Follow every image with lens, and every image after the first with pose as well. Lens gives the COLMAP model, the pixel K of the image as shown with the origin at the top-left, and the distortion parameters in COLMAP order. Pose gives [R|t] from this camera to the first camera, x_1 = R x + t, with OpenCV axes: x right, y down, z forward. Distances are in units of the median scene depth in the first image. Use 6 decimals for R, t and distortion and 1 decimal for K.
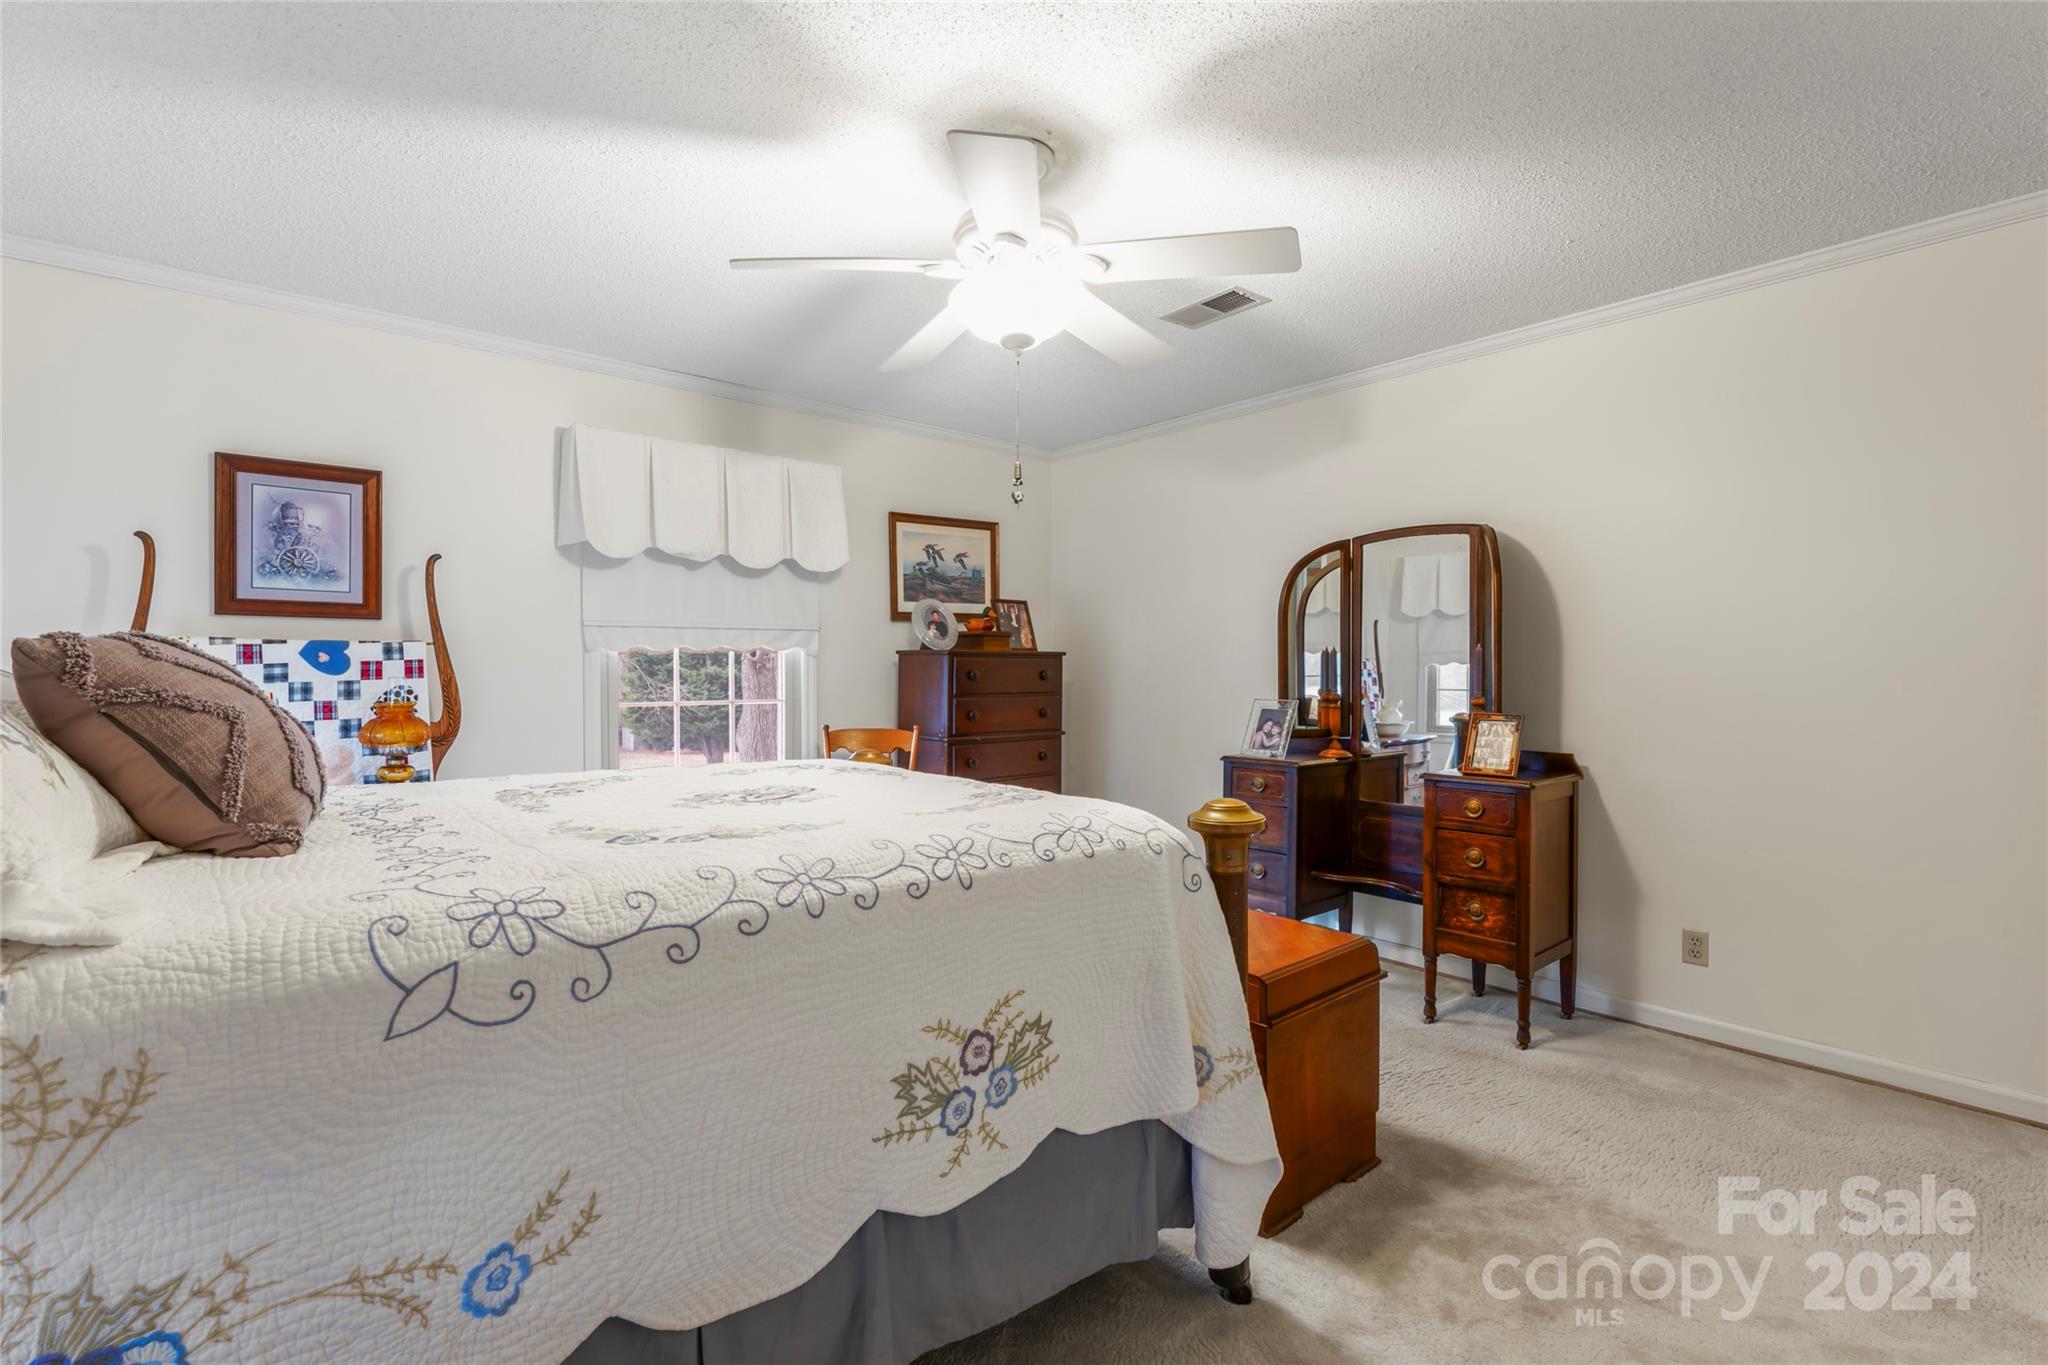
lens RADIAL K [[935.6, 0, 1013.2], [0, 935.6, 665.4], [0, 0, 1]] dist [-0.003476, -0.000473]
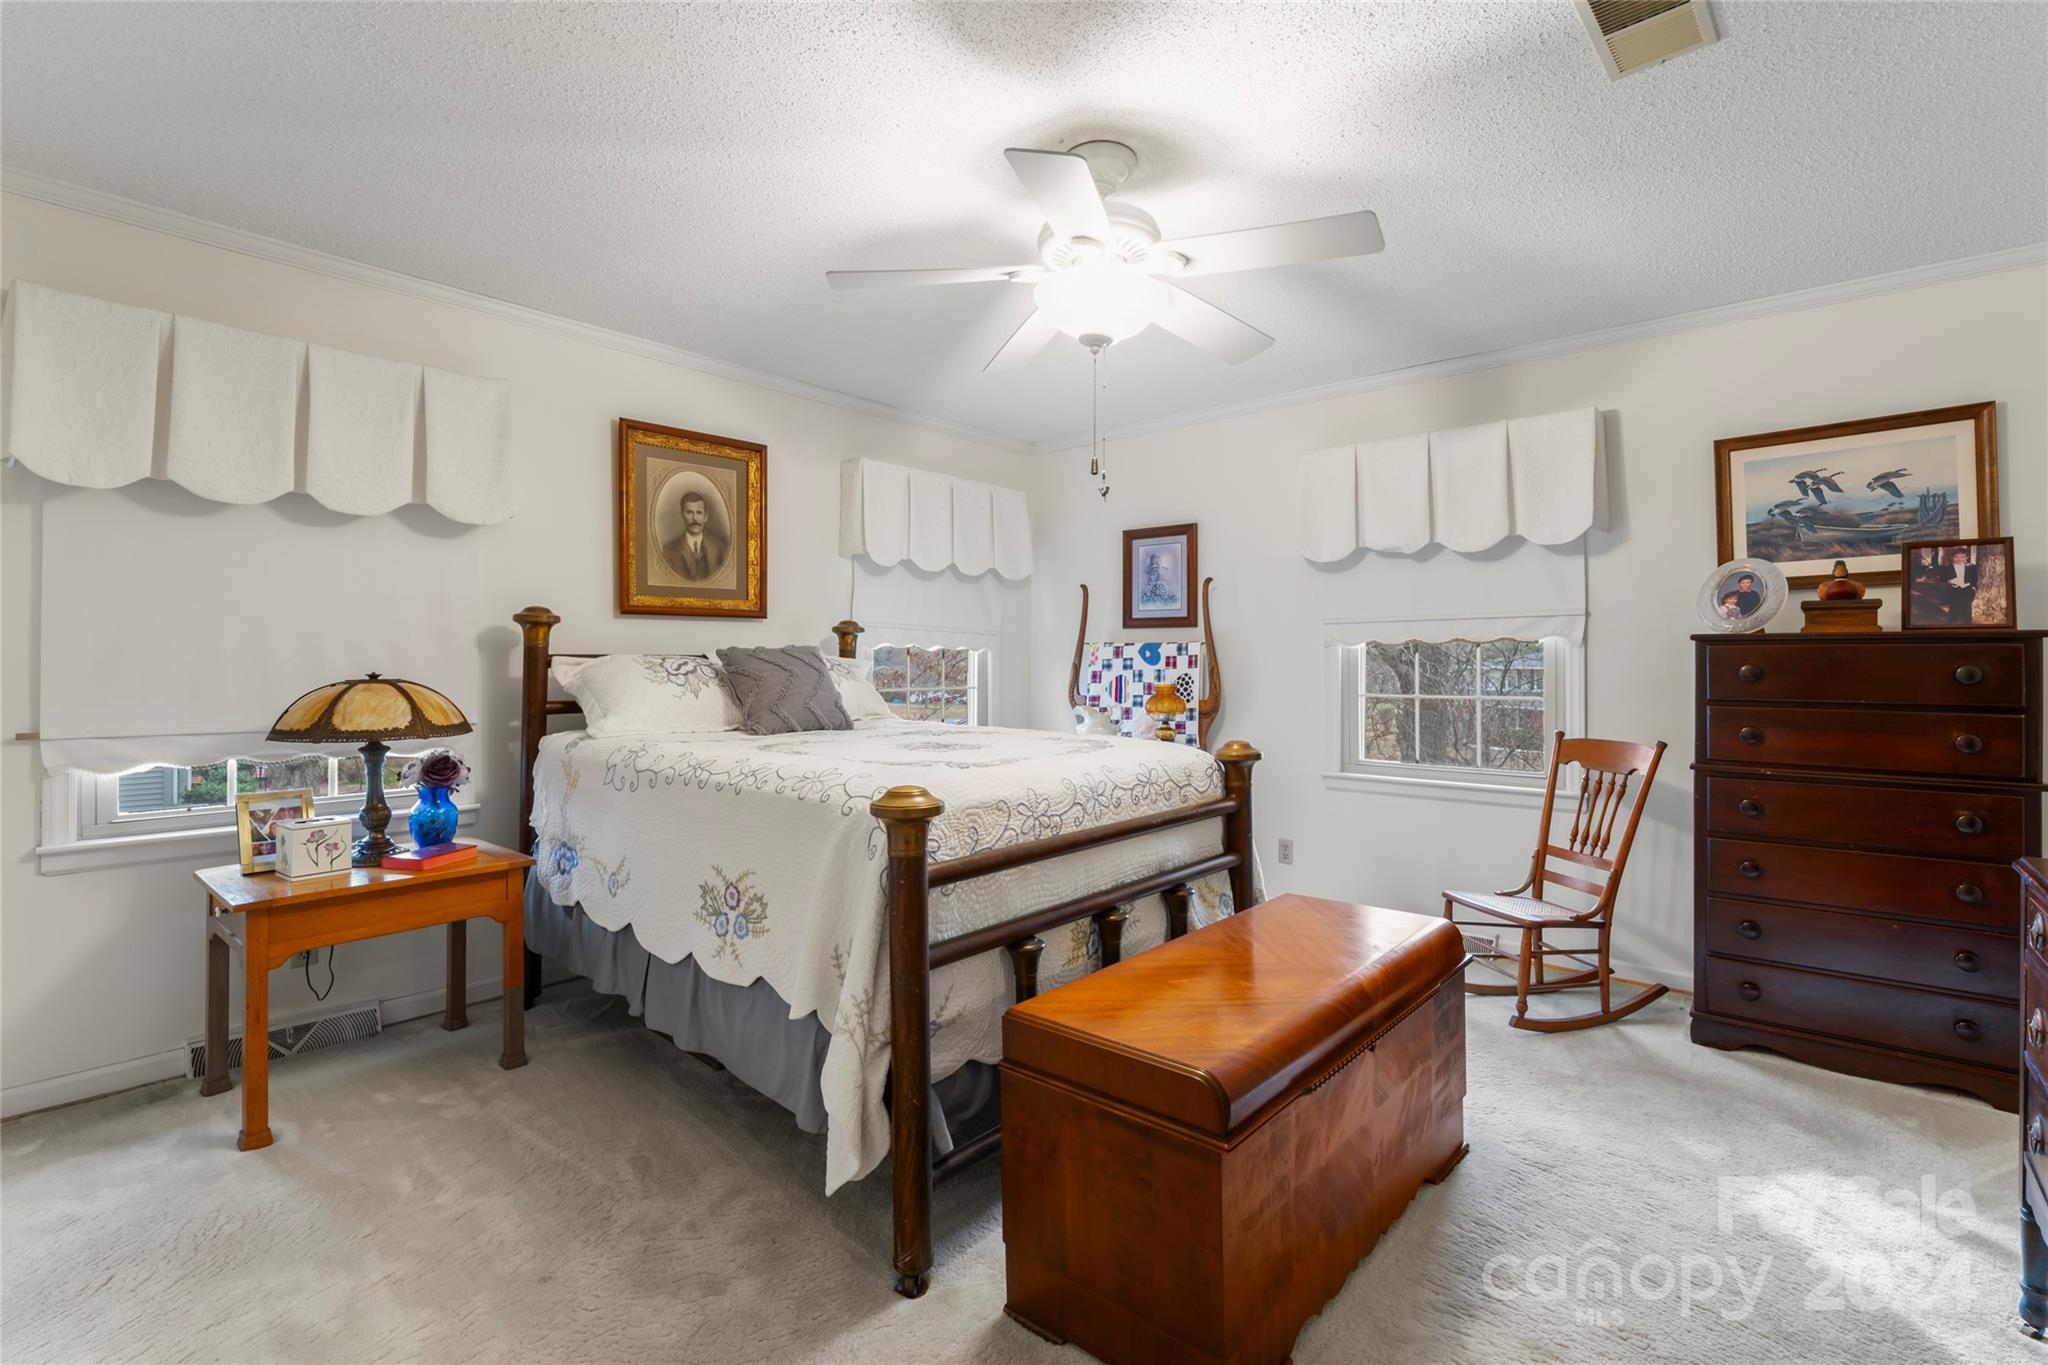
lens RADIAL K [[935.6, 0, 1020.5], [0, 935.6, 636.6], [0, 0, 1]] dist [-0.003476, -0.000473]
pose [[0.139420, -0.027067, -0.989863, 0.731199], [0.000411, 0.999628, -0.027276, 0.004665], [0.990233, 0.003397, 0.139379, 0.564879]]
